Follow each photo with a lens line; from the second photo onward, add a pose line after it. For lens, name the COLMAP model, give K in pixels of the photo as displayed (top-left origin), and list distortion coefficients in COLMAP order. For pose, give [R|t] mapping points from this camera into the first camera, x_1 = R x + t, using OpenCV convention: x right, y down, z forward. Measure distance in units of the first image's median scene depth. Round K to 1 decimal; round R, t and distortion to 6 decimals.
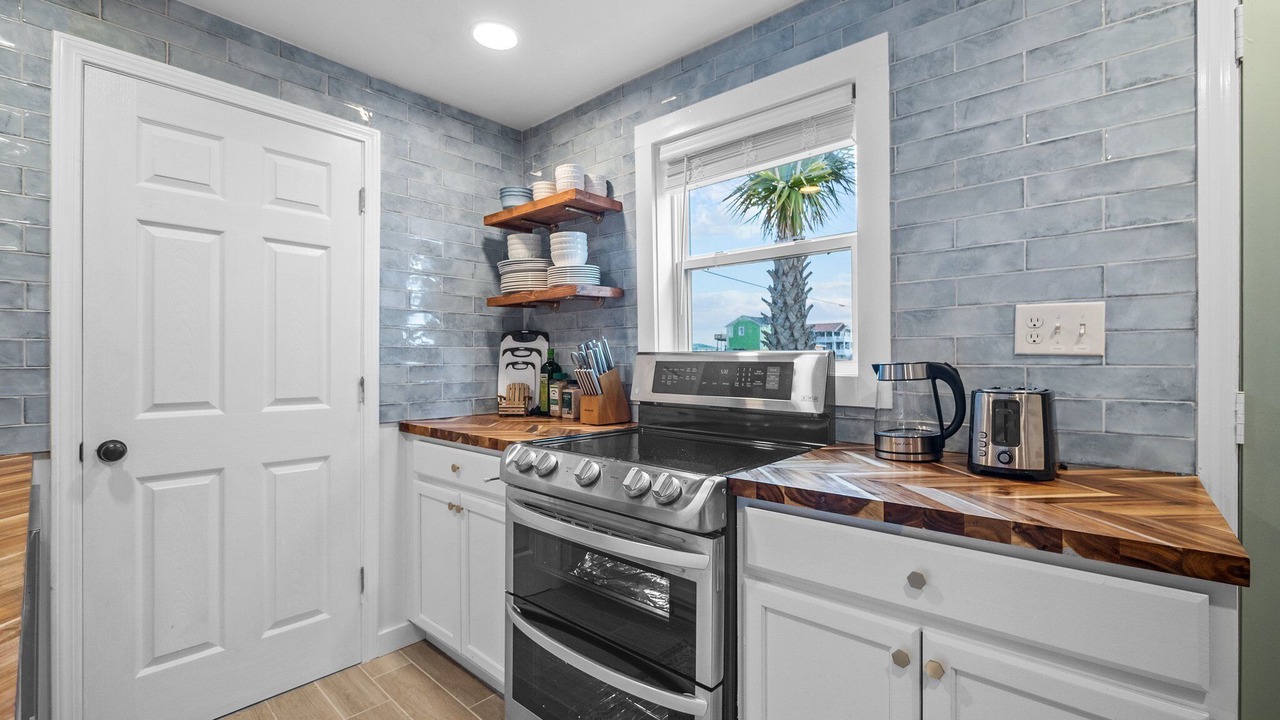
lens RADIAL K [[546.5, 0, 642.2], [0, 546.5, 357.3], [0, 0, 1]] dist [-0.007484, 0.000369]
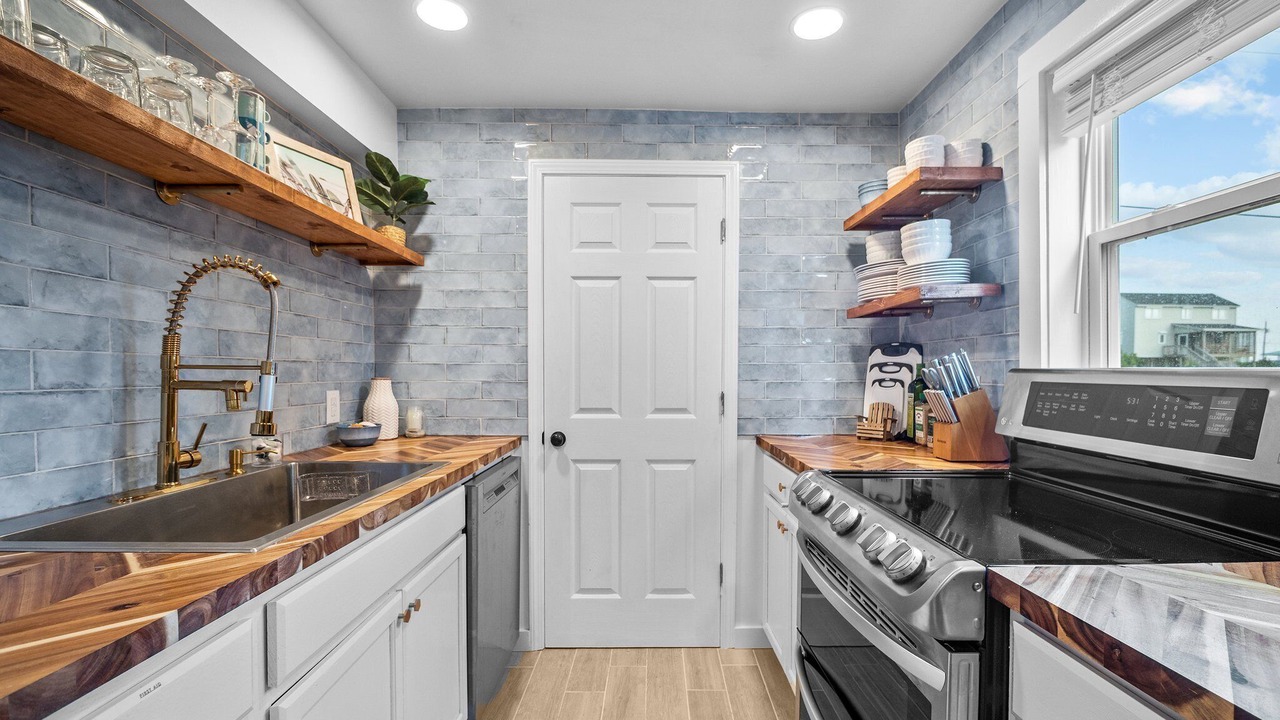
lens RADIAL K [[546.5, 0, 654.6], [0, 546.5, 382.0], [0, 0, 1]] dist [-0.007484, 0.000369]
pose [[0.676205, 0.015345, -0.736553, 0.204511], [0.004163, 0.999688, 0.024649, -0.011356], [0.736701, -0.019733, 0.675930, 0.152136]]
